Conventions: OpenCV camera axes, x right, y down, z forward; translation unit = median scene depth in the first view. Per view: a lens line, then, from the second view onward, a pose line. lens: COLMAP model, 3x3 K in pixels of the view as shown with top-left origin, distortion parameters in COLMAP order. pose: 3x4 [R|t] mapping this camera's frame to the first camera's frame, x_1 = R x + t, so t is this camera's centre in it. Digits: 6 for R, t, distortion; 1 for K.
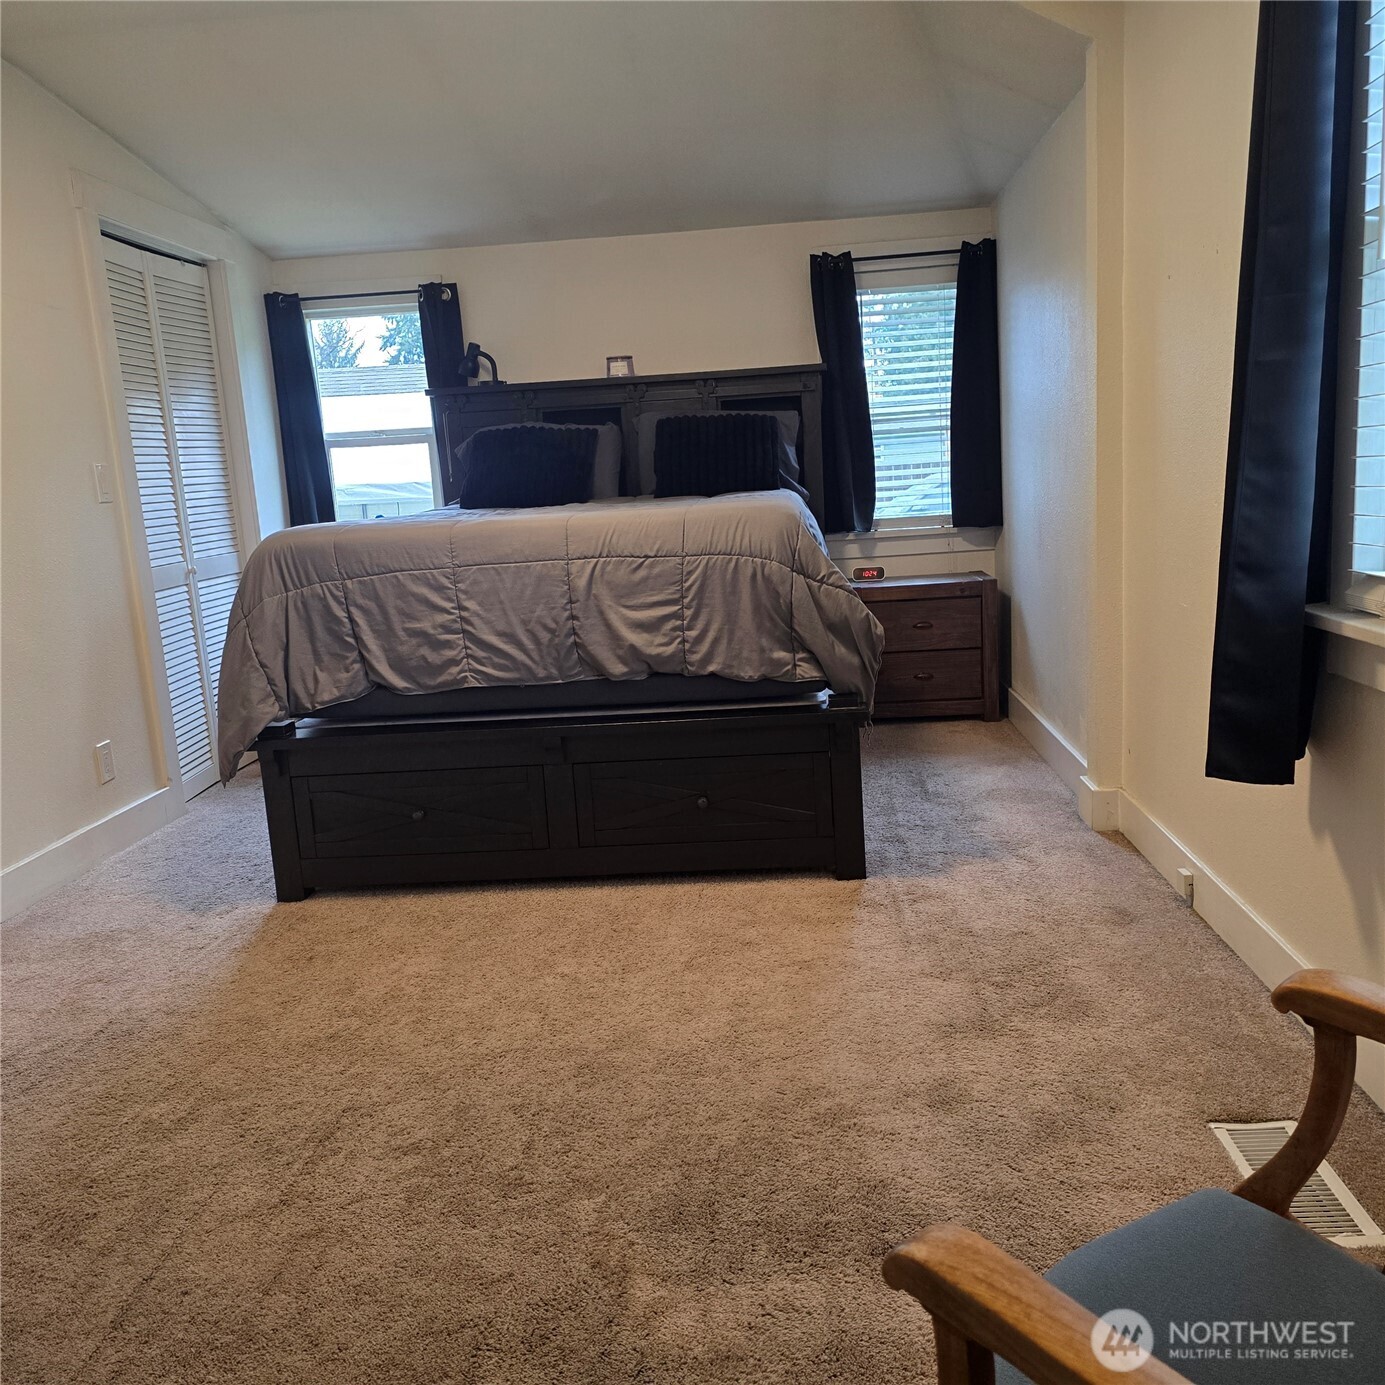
lens RADIAL K [[1245.2, 0, 715.4], [0, 1245.2, 686.7], [0, 0, 1]] dist [0.093095, -0.098936]
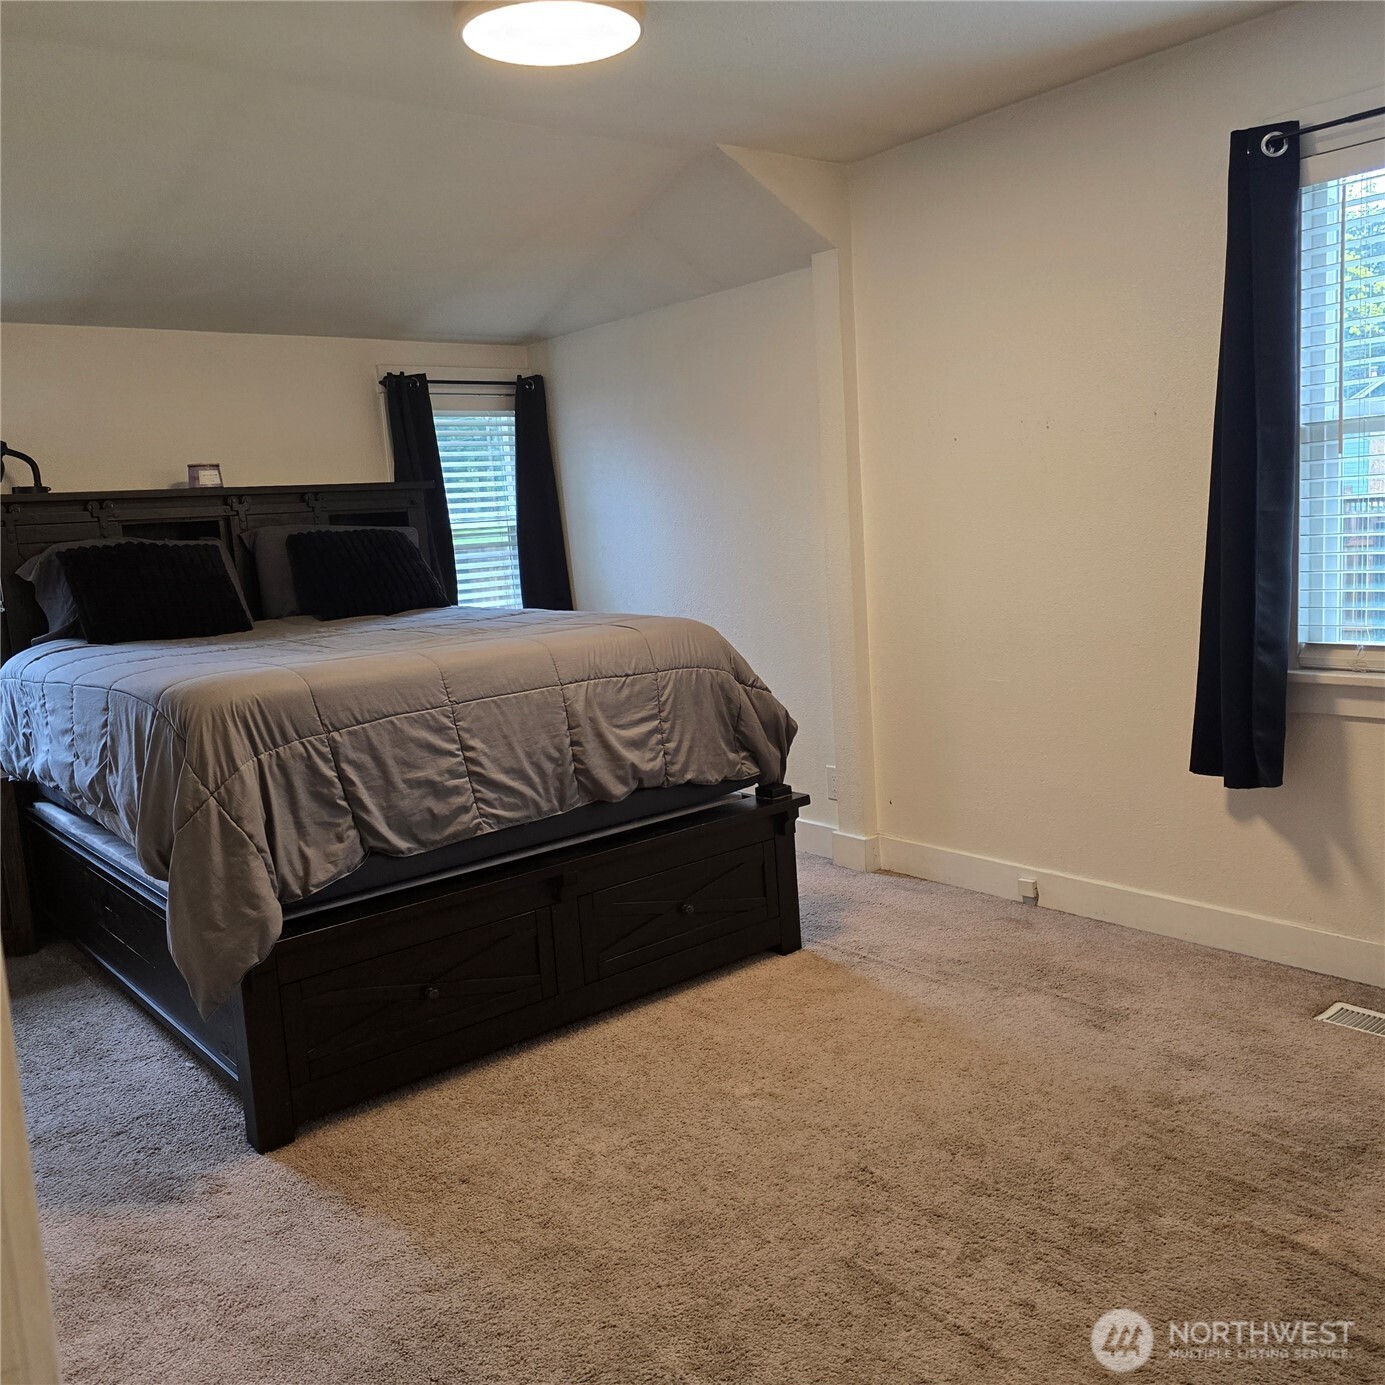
lens RADIAL K [[1245.2, 0, 704.9], [0, 1245.2, 656.8], [0, 0, 1]] dist [0.093095, -0.098936]
pose [[0.731207, -0.067958, 0.678762, -0.685442], [0.137519, 0.989282, -0.049097, -0.060151], [-0.668151, 0.129243, 0.732715, 0.212803]]
